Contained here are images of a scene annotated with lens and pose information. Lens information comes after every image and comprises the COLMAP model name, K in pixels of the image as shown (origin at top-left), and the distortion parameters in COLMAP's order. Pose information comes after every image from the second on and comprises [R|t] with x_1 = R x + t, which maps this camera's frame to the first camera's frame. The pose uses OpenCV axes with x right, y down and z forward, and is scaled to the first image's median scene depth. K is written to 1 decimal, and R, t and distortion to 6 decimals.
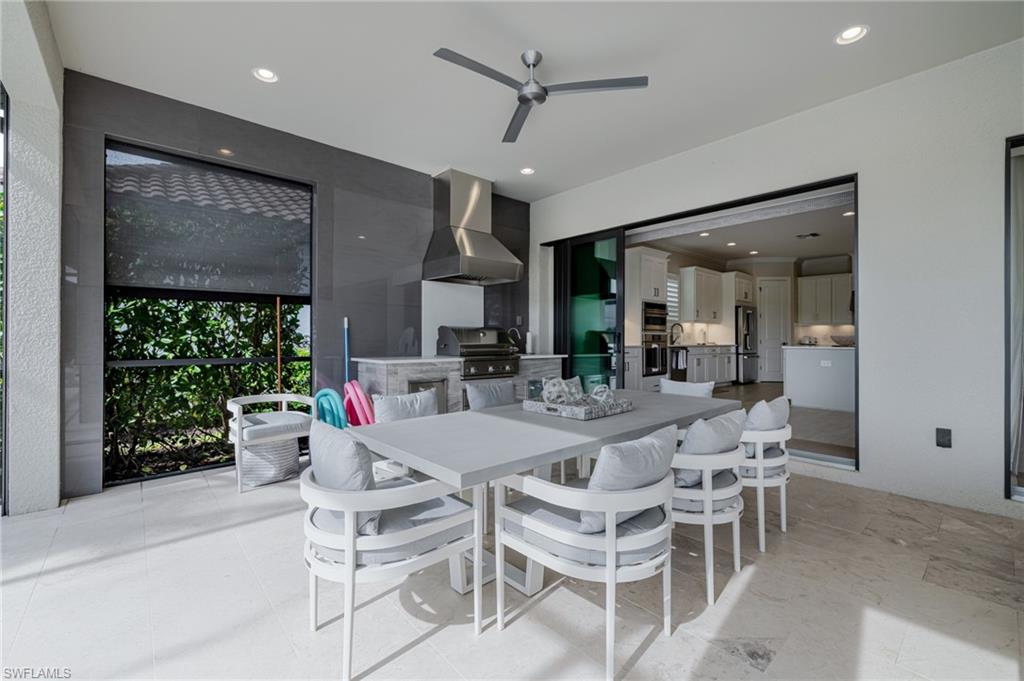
lens RADIAL K [[430.2, 0, 512.0], [0, 430.2, 340.5], [0, 0, 1]] dist [-0.000527, 0.000025]
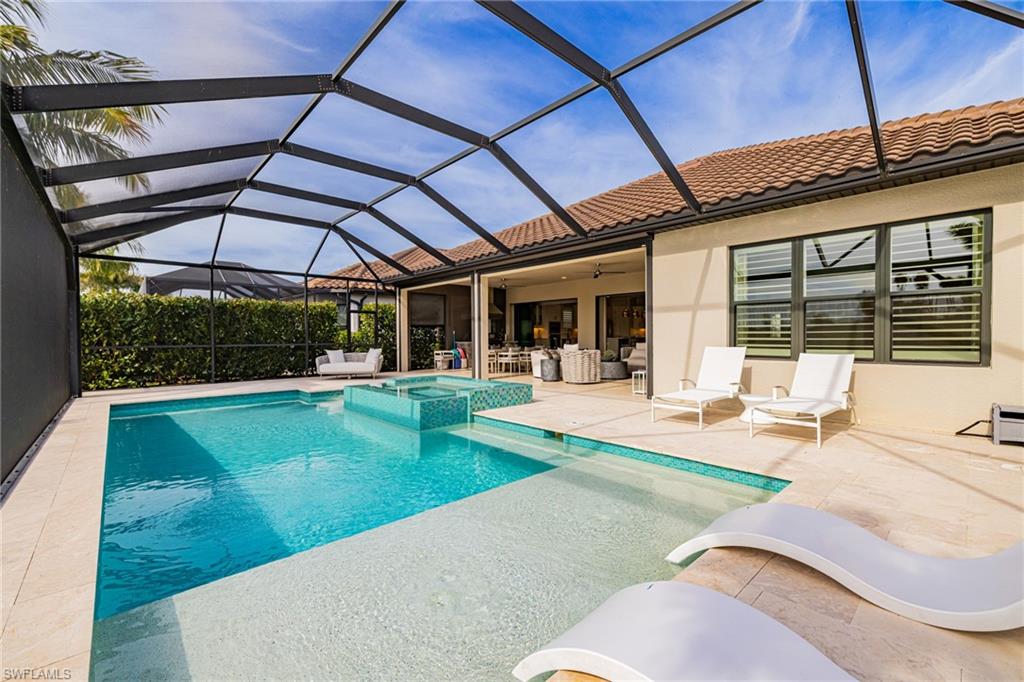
lens RADIAL K [[430.2, 0, 512.0], [0, 430.2, 341.0], [0, 0, 1]] dist [-0.000527, 0.000025]
pose [[0.999709, -0.011504, 0.021205, 0.016991], [0.011477, 0.999933, 0.001415, 0.026280], [-0.021220, -0.001172, 0.999774, -2.178634]]
